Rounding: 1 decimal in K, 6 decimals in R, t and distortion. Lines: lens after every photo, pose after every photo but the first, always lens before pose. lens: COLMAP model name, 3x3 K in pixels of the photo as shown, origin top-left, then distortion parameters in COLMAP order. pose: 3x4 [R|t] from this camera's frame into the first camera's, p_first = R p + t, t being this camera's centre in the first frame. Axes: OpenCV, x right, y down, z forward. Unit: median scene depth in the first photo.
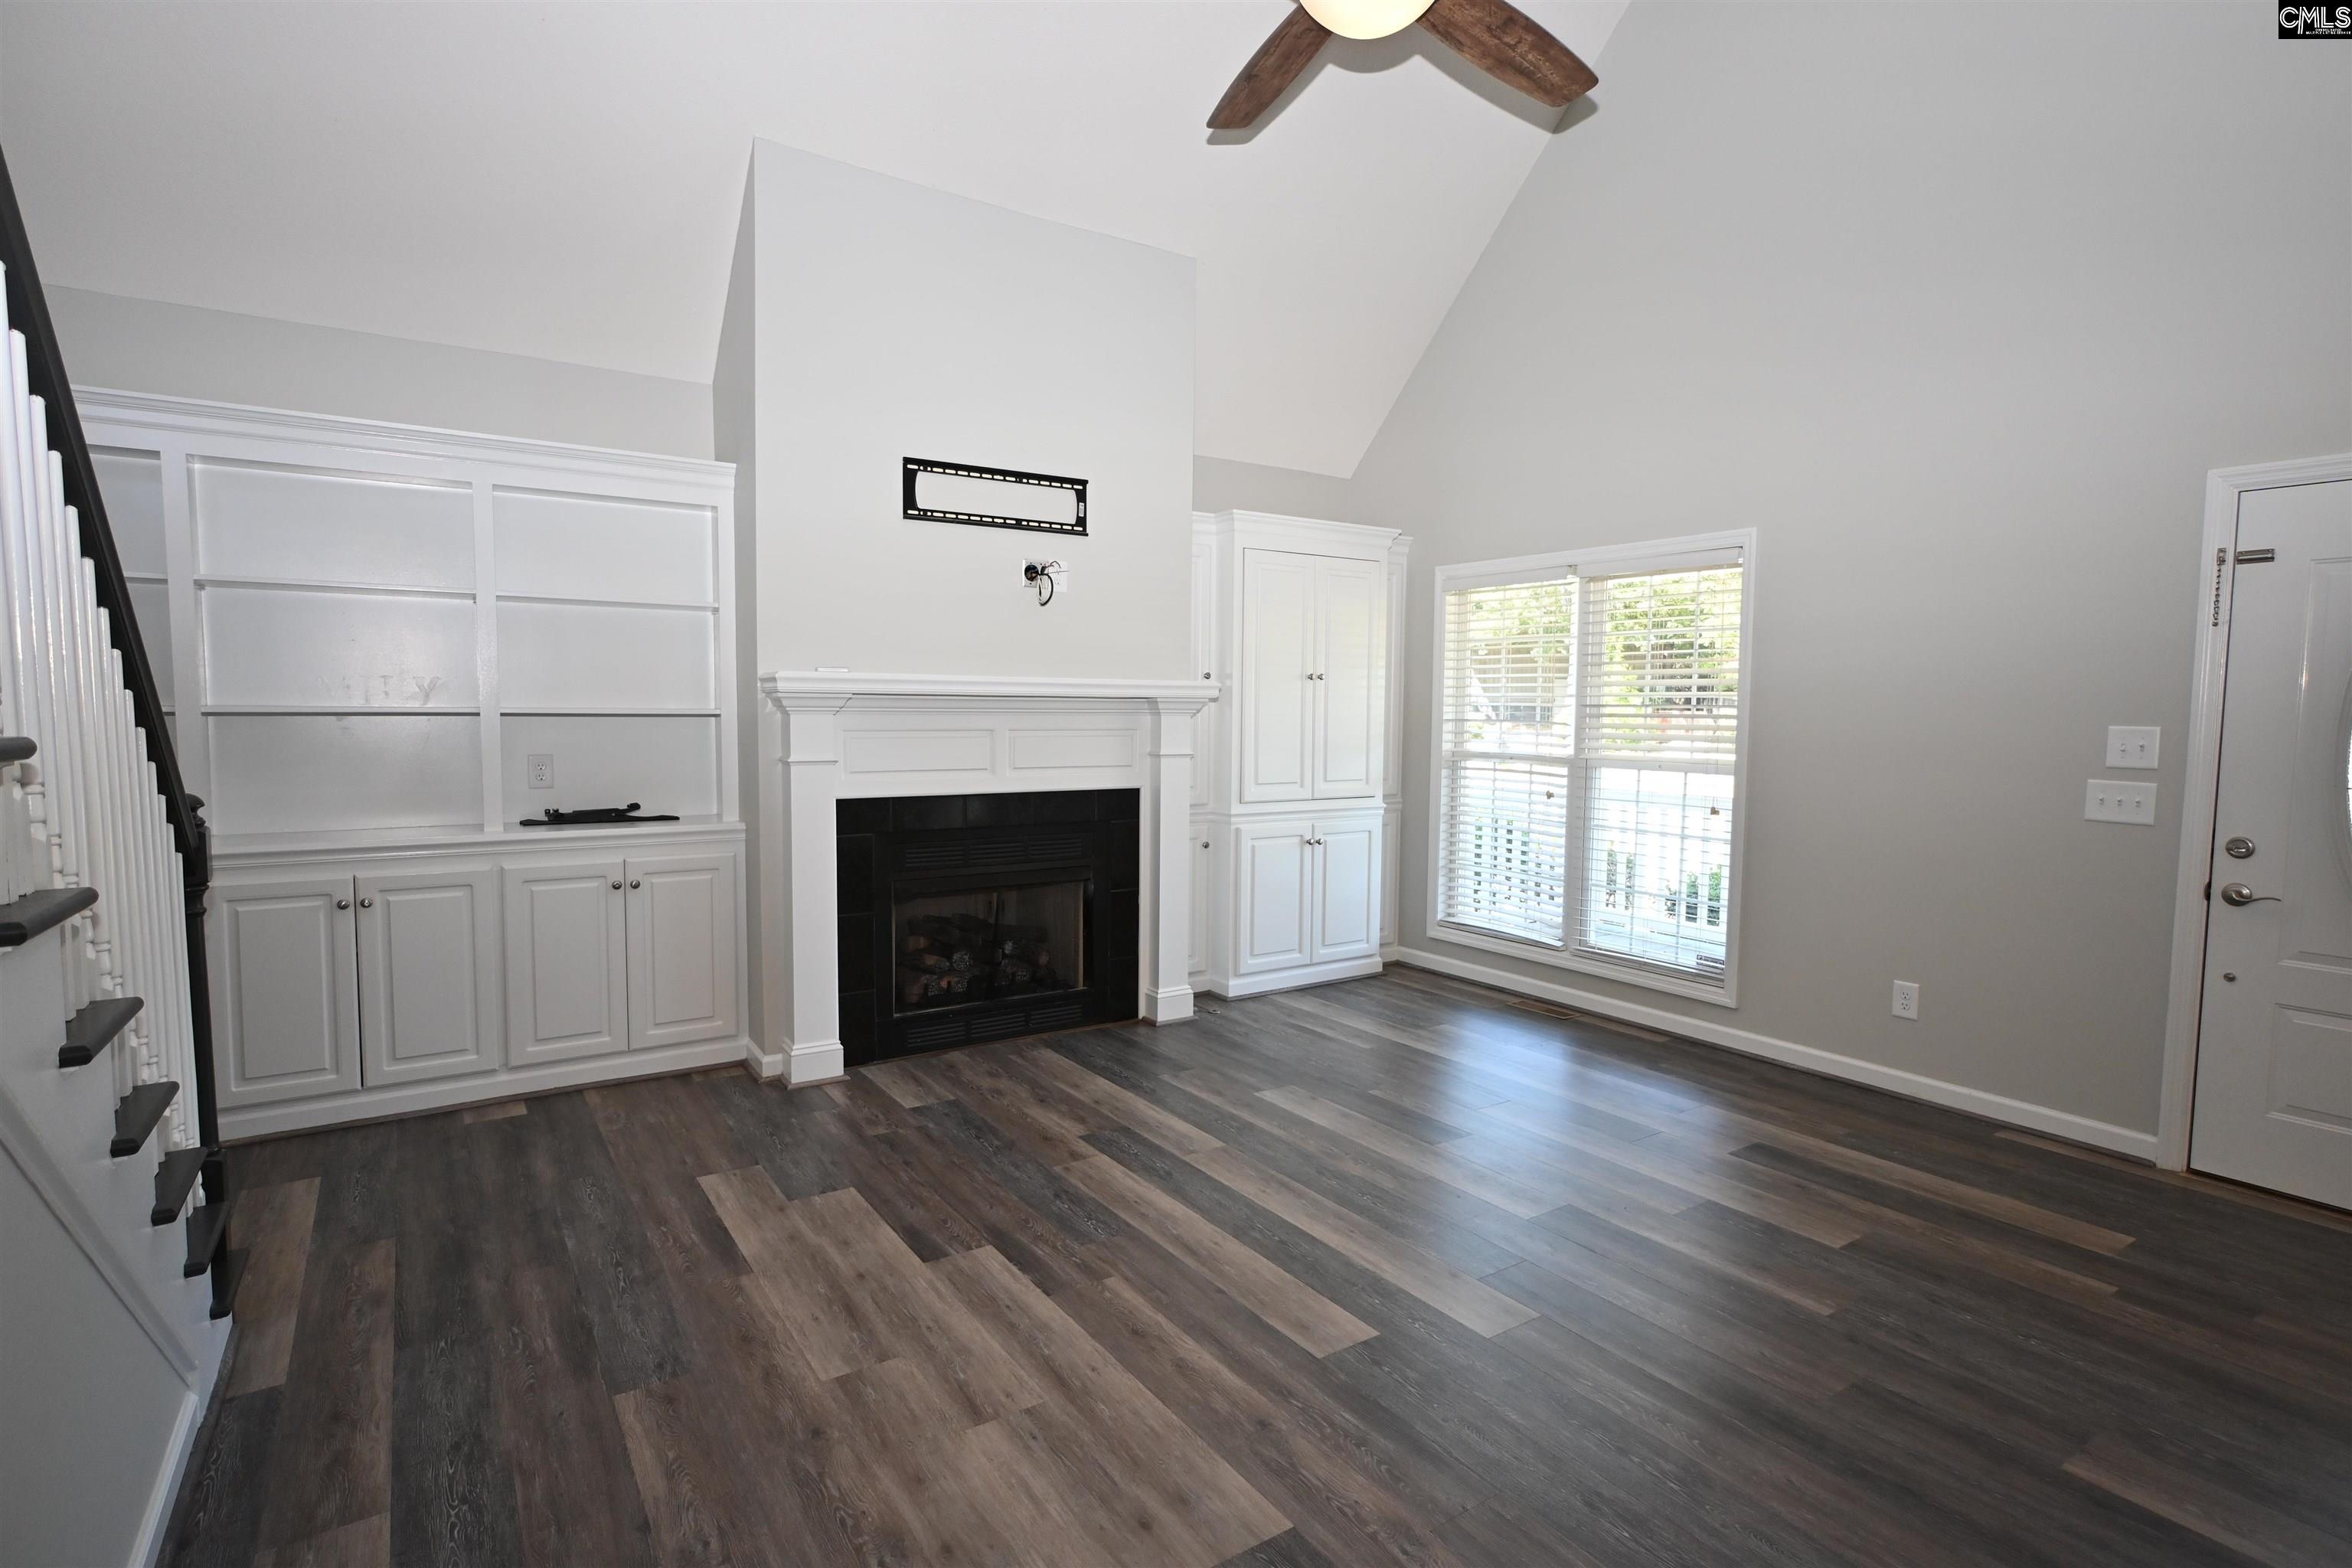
lens RADIAL K [[1160.7, 0, 1182.7], [0, 1160.7, 786.3], [0, 0, 1]] dist [-0.002532, 0.001302]
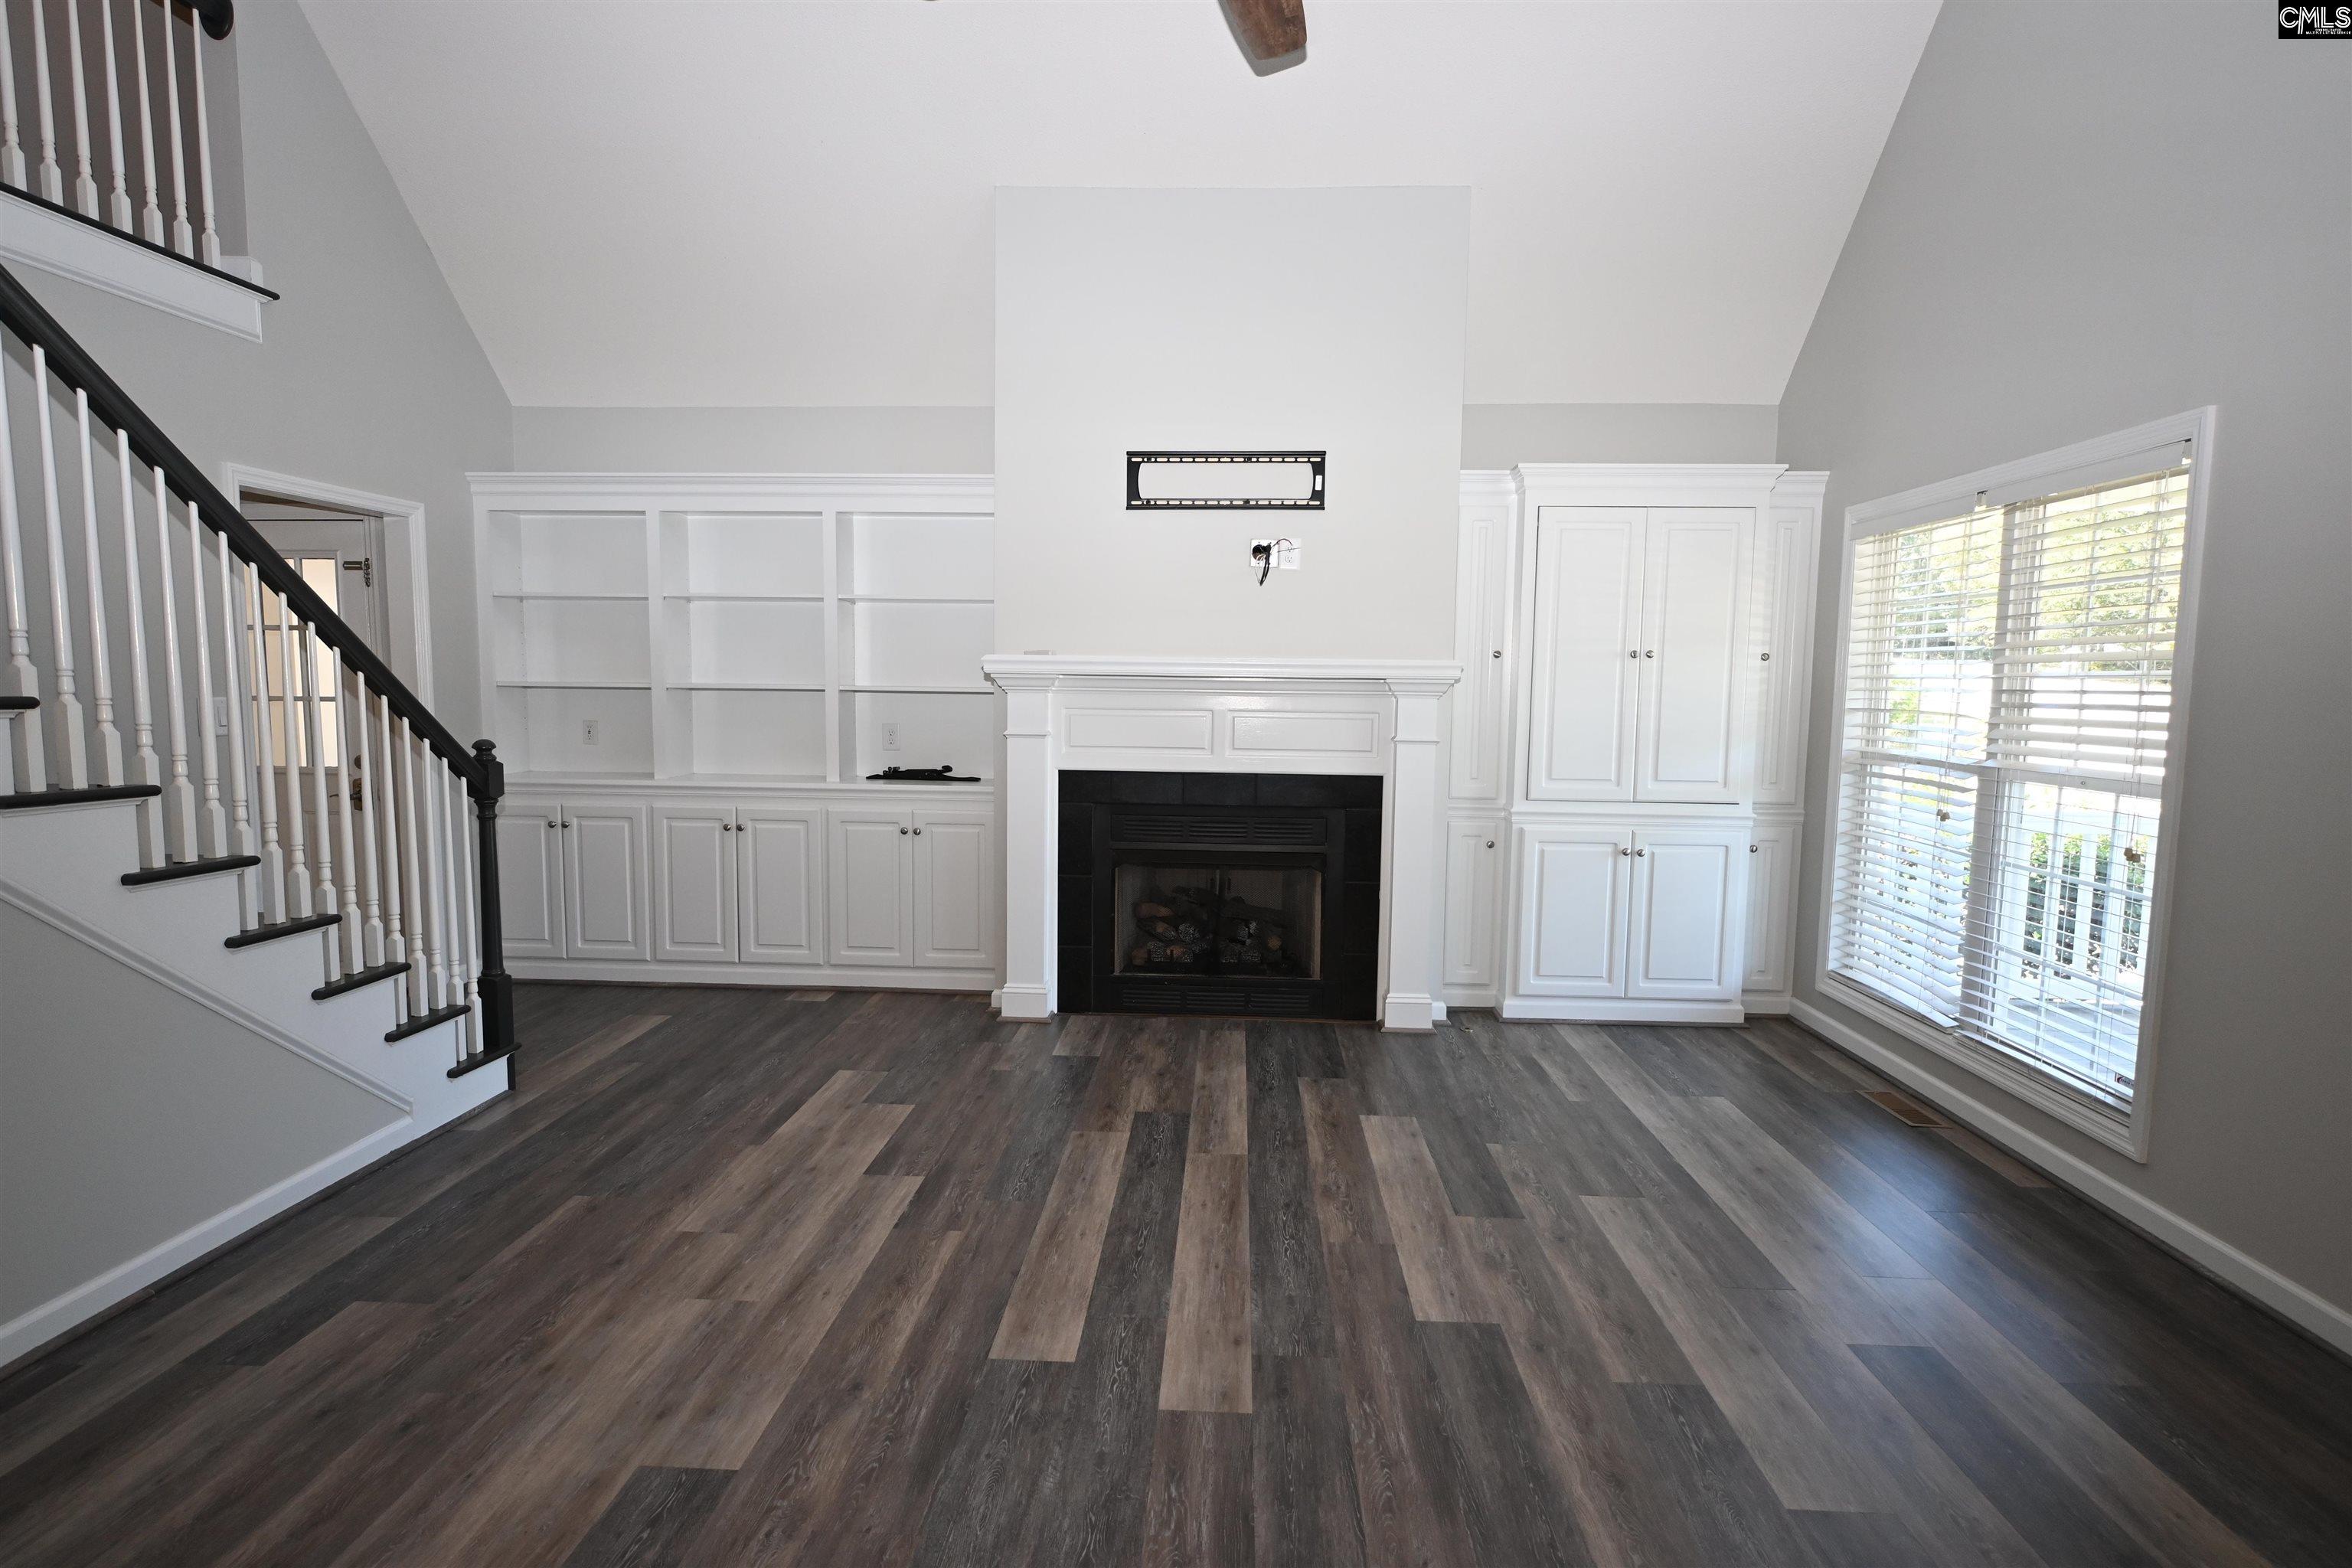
lens RADIAL K [[1160.7, 0, 1182.7], [0, 1160.7, 786.3], [0, 0, 1]] dist [-0.002532, 0.001302]
pose [[0.802256, 0.055671, -0.594379, 0.451528], [-0.047436, 0.998439, 0.029490, -0.011467], [0.595093, 0.004536, 0.803644, 0.178715]]
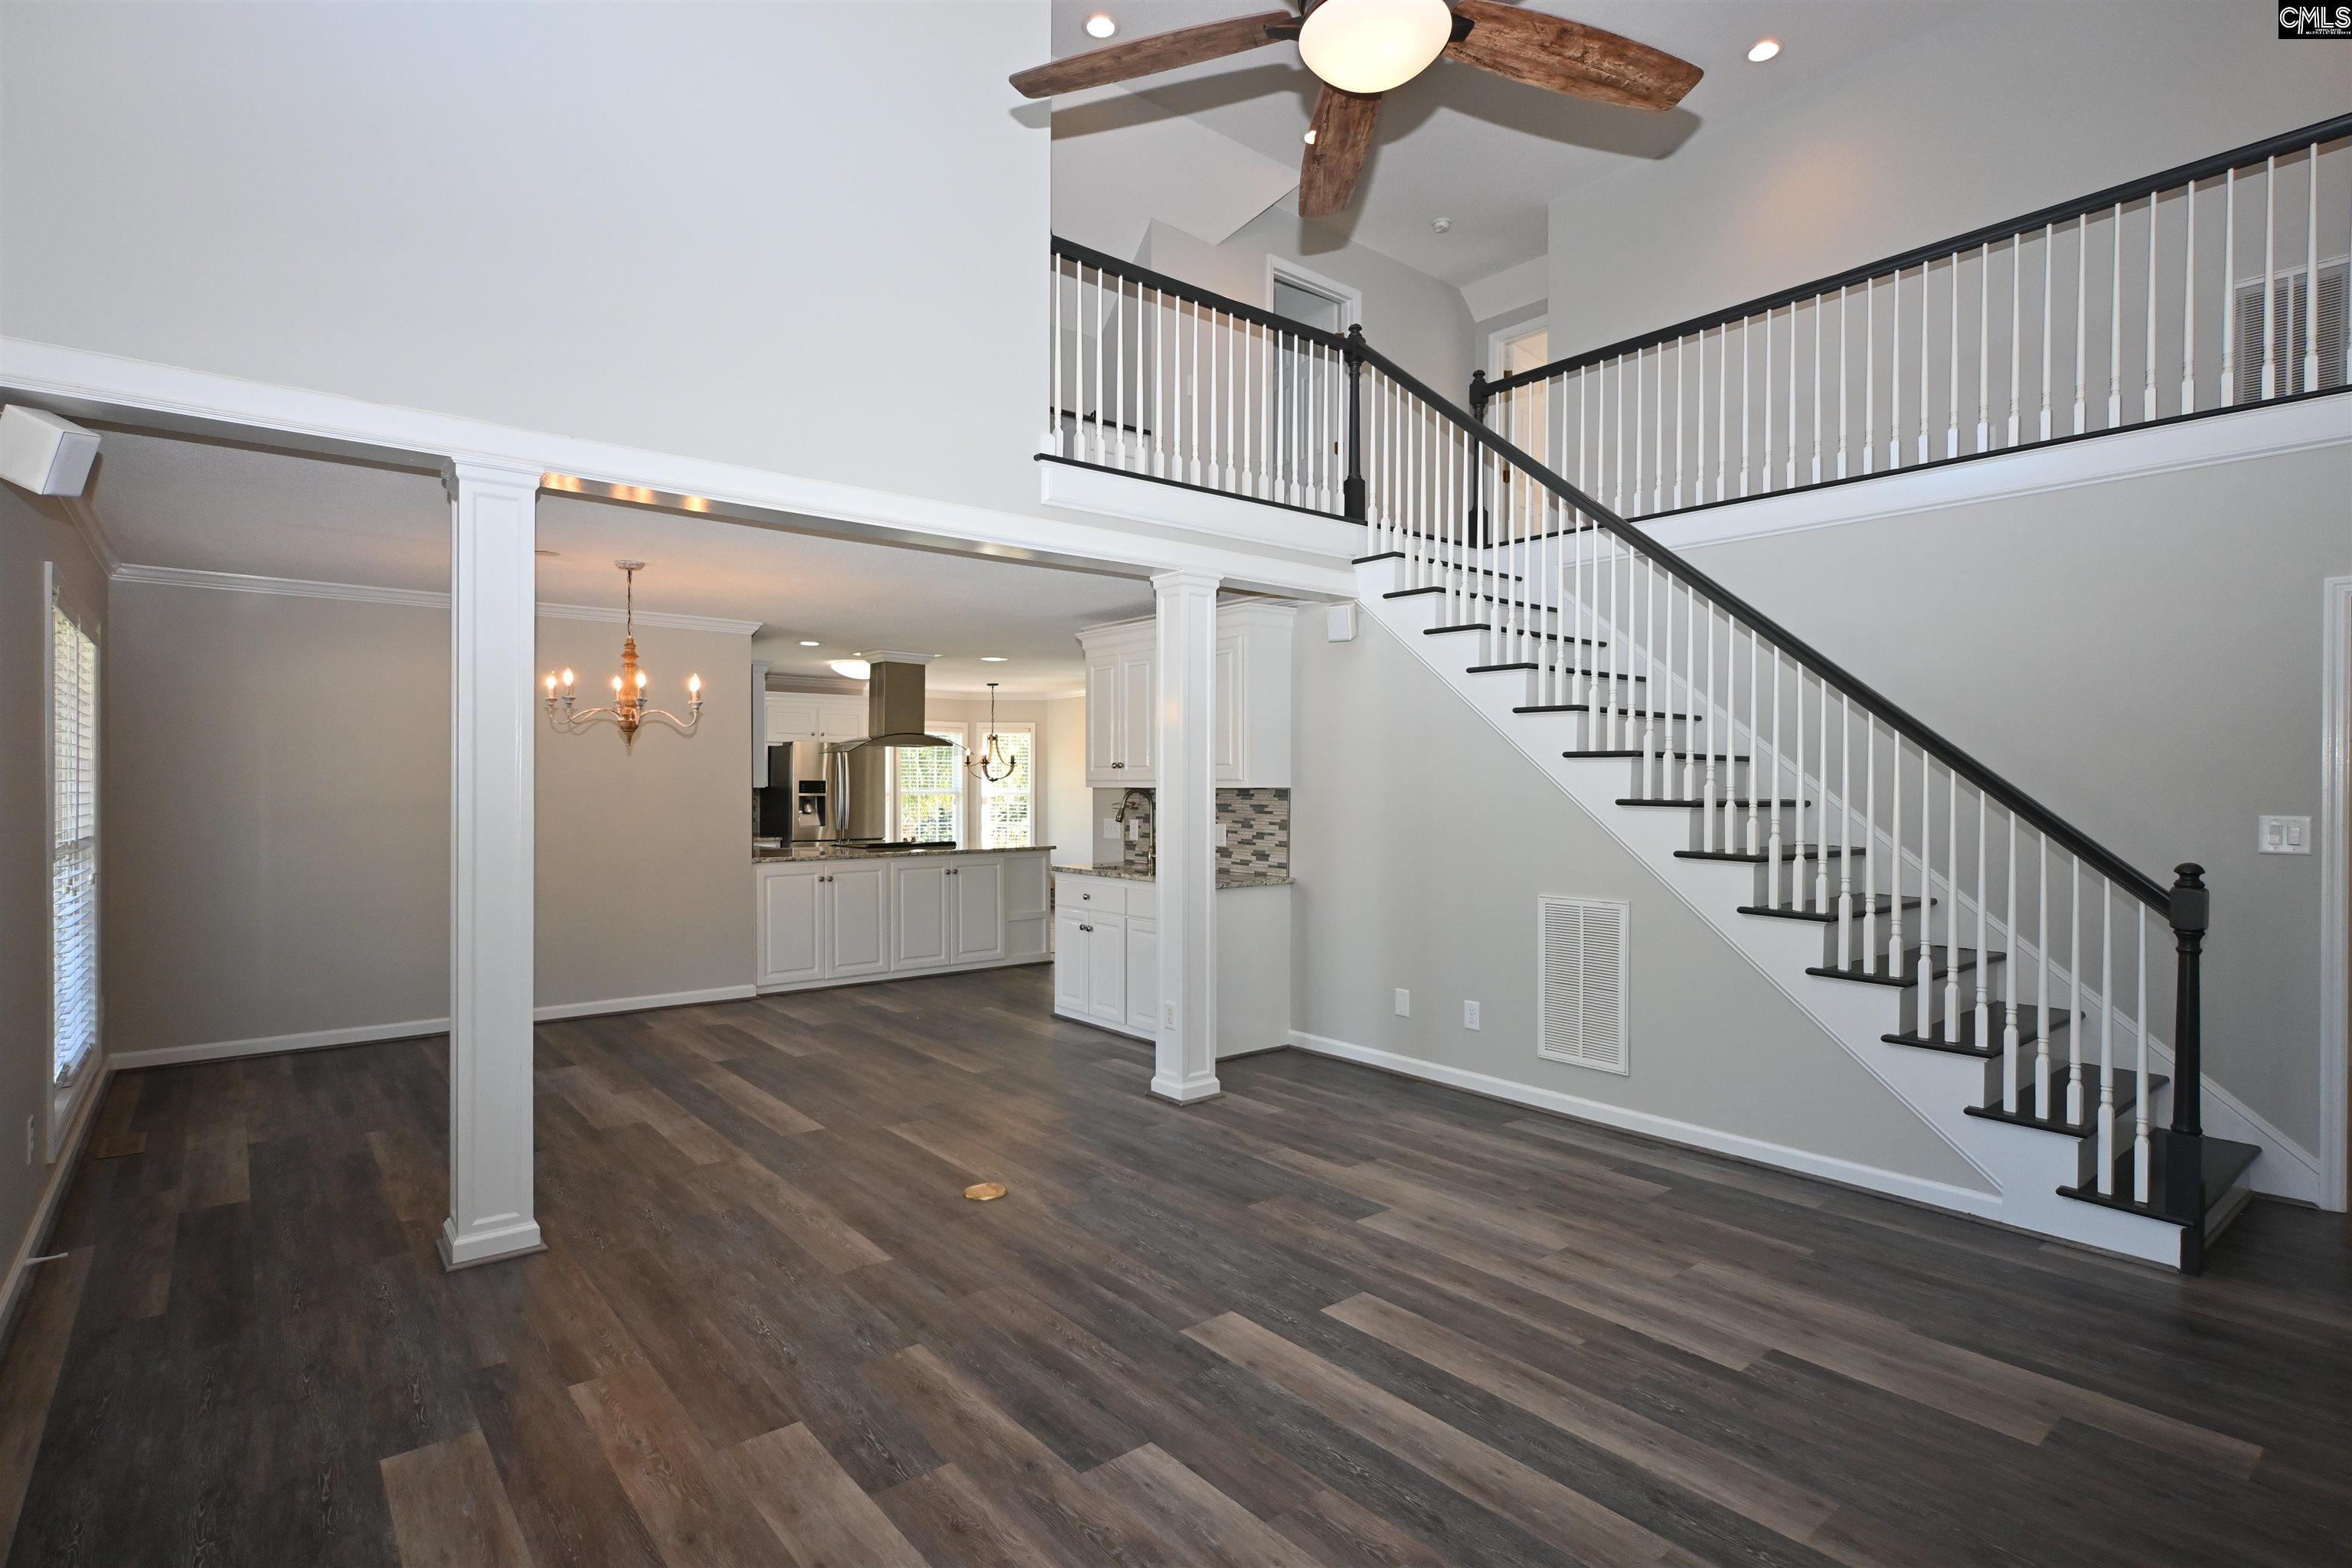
lens RADIAL K [[1160.7, 0, 1182.7], [0, 1160.7, 786.3], [0, 0, 1]] dist [-0.002532, 0.001302]
pose [[-0.994771, -0.011402, -0.101488, 0.258955], [-0.018931, 0.997113, 0.073533, -0.090633], [0.100357, 0.075070, -0.992115, 1.257837]]
